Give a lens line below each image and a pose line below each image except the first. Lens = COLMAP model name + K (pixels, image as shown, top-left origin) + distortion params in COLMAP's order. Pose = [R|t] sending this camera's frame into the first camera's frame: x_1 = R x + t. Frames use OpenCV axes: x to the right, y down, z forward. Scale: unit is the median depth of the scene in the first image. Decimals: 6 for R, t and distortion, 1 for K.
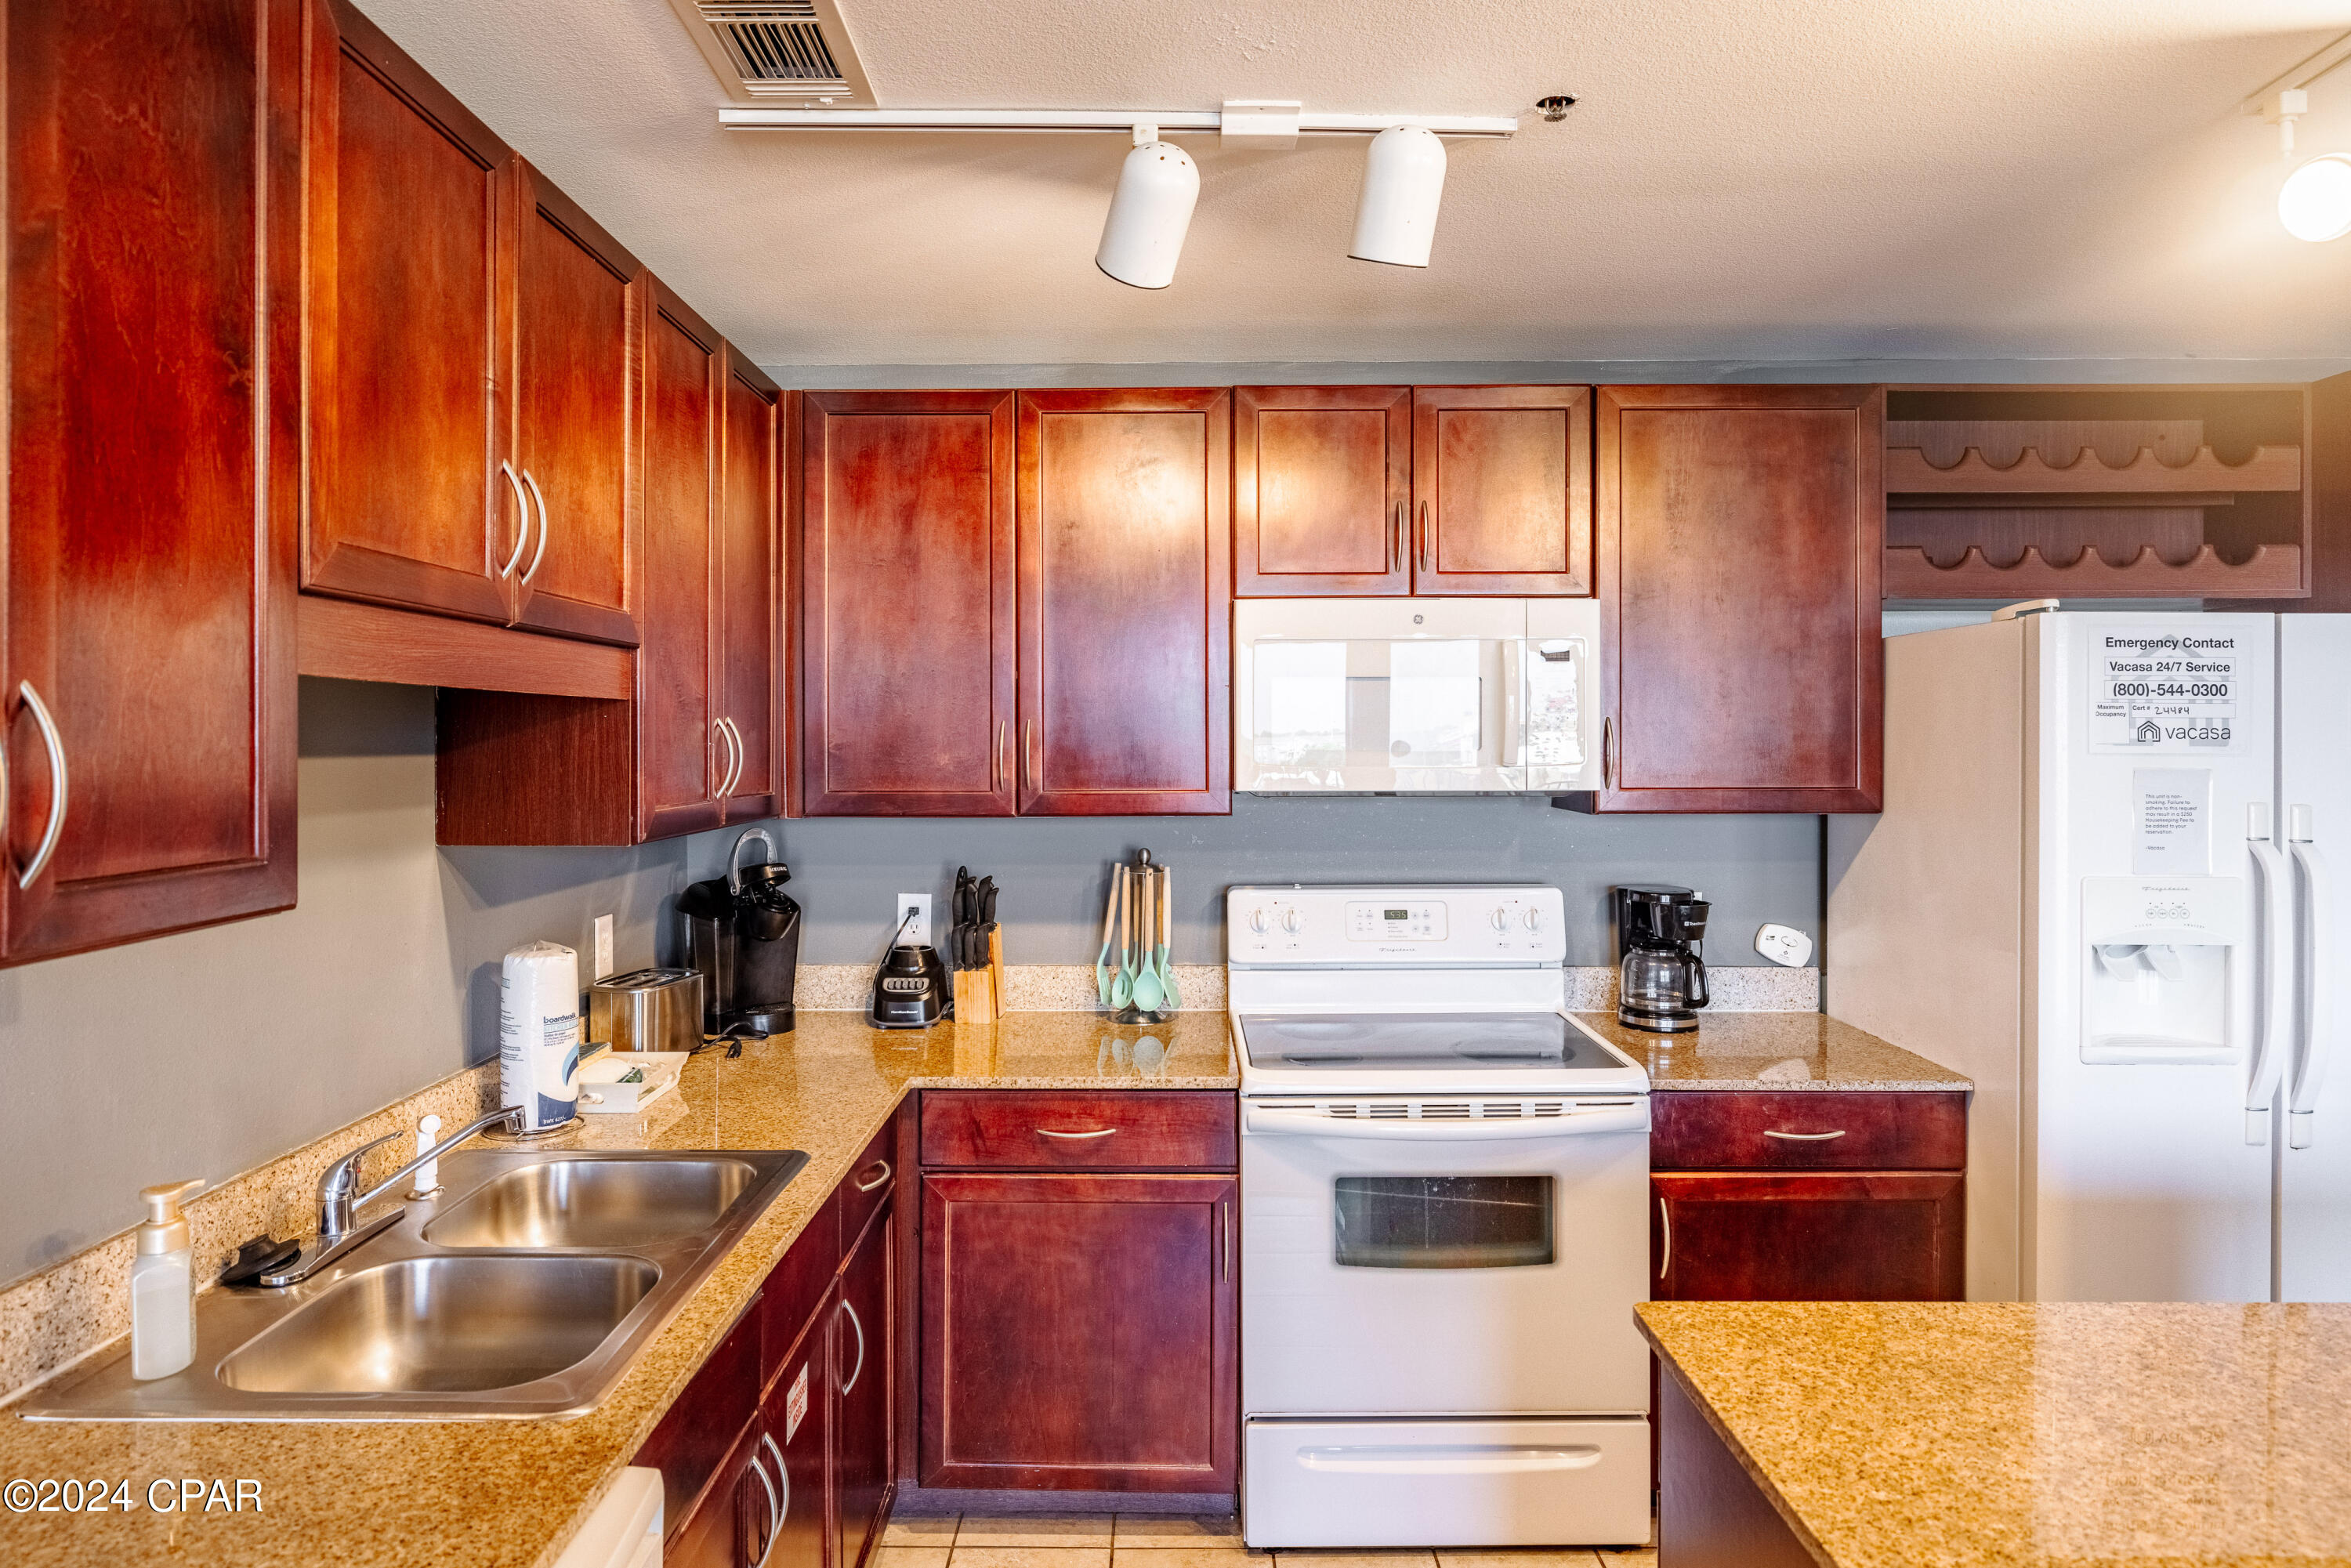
lens RADIAL K [[1394.2, 0, 1176.0], [0, 1394.2, 738.2], [0, 0, 1]] dist [-0.000485, -0.000264]
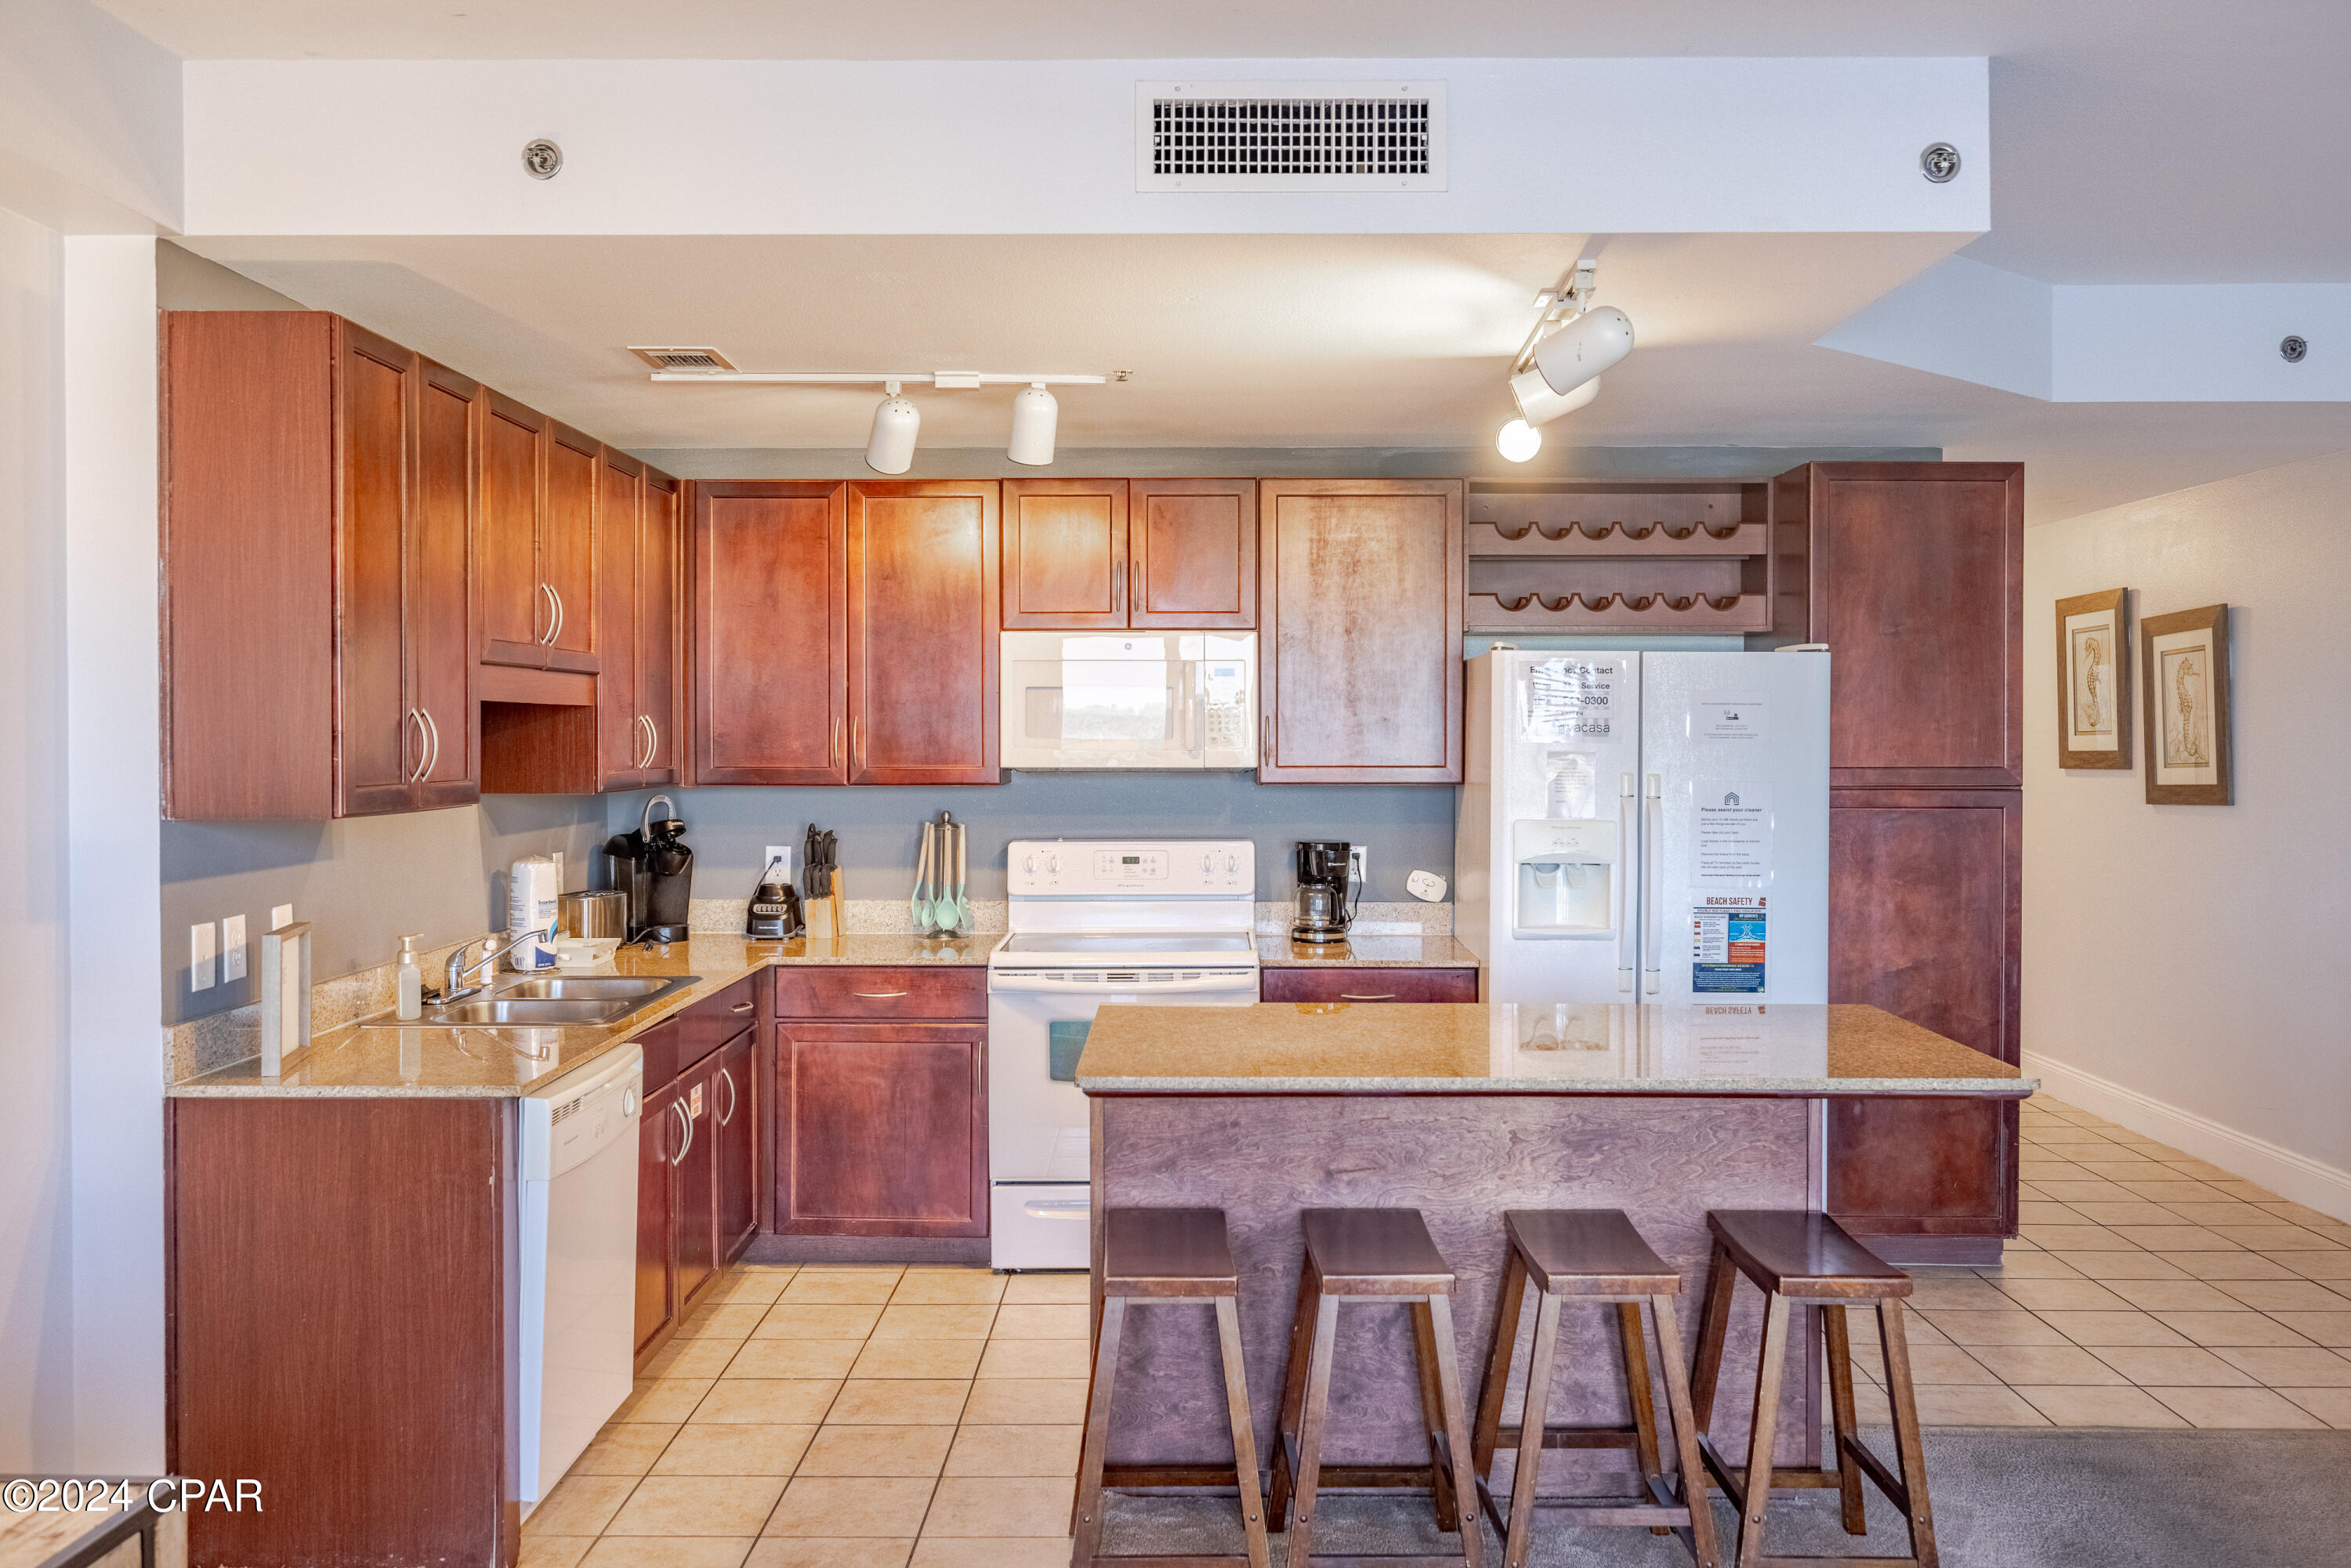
lens RADIAL K [[1969.3, 0, 1185.3], [0, 1969.3, 761.1], [0, 0, 1]] dist [0.010212, -0.007698]
pose [[0.999949, 0.002489, -0.009780, 0.245007], [-0.002333, 0.999870, 0.015972, -0.000633], [0.009819, -0.015949, 0.999825, -0.978314]]
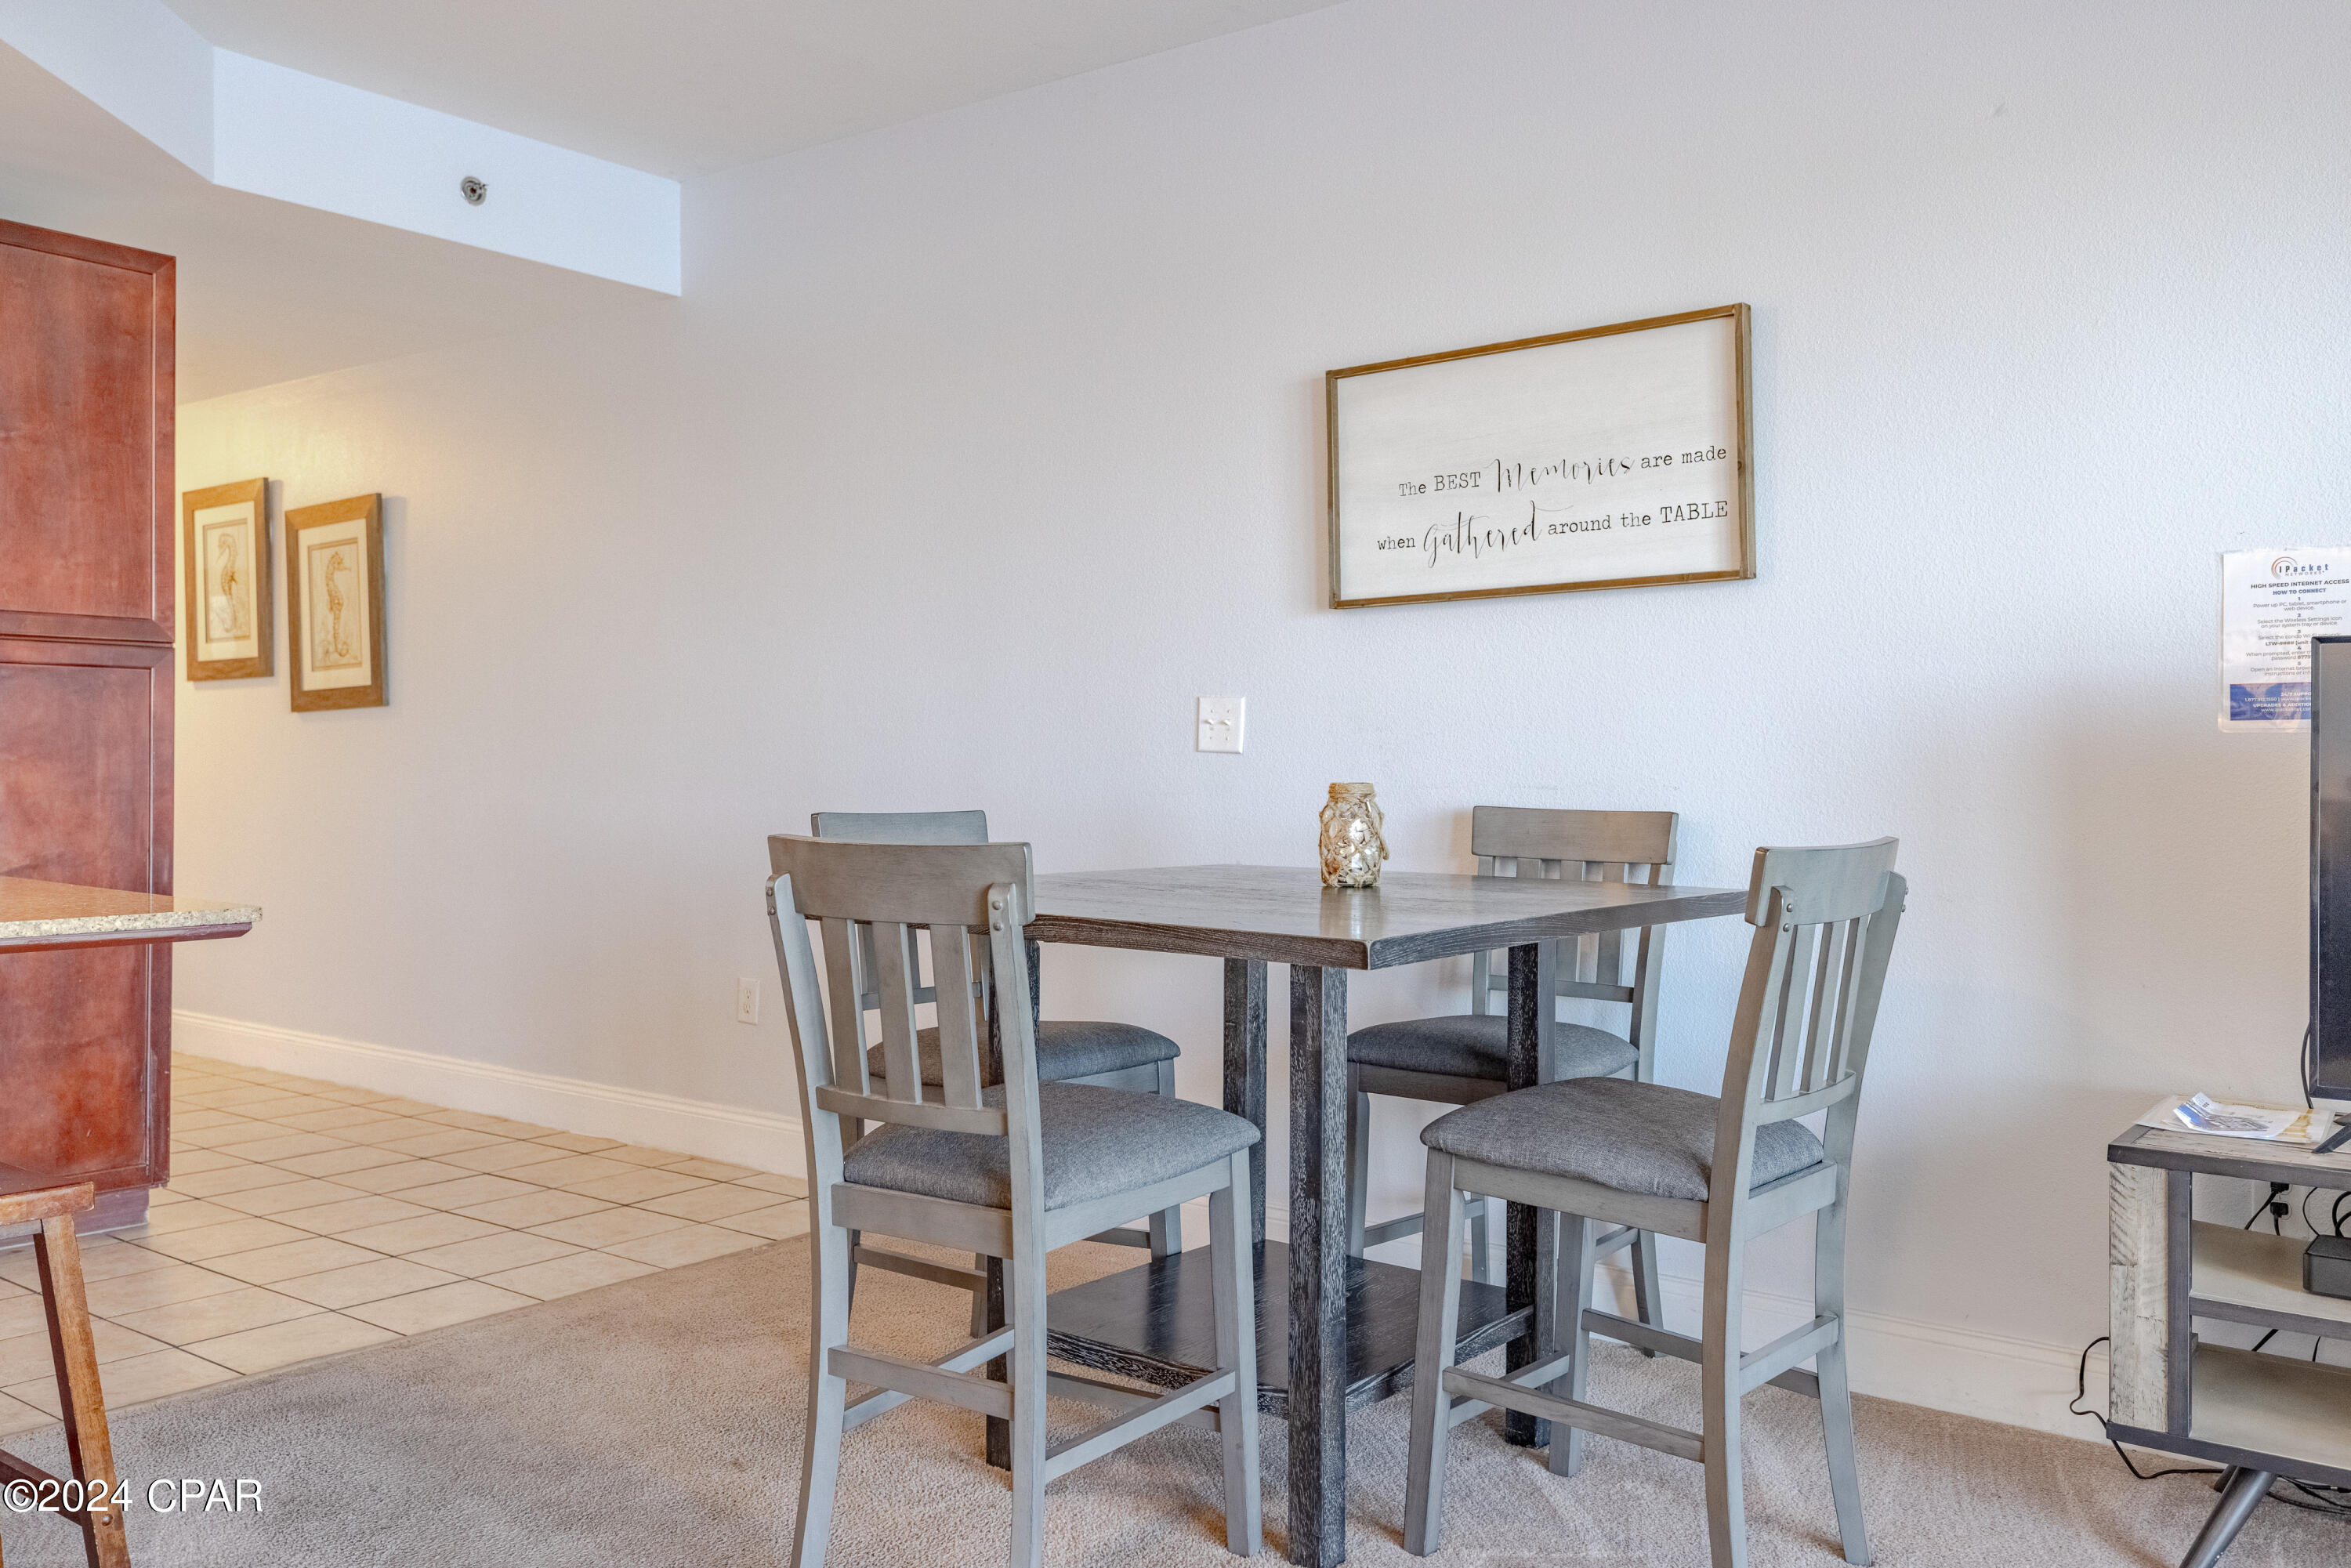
lens RADIAL K [[1910.1, 0, 1244.1], [0, 1910.1, 768.5], [0, 0, 1]] dist [0.008149, -0.003691]
pose [[0.593187, 0.002496, 0.805060, 0.299633], [-0.010236, 0.999938, 0.004441, 0.133880], [-0.804999, -0.010875, 0.593176, -0.690955]]
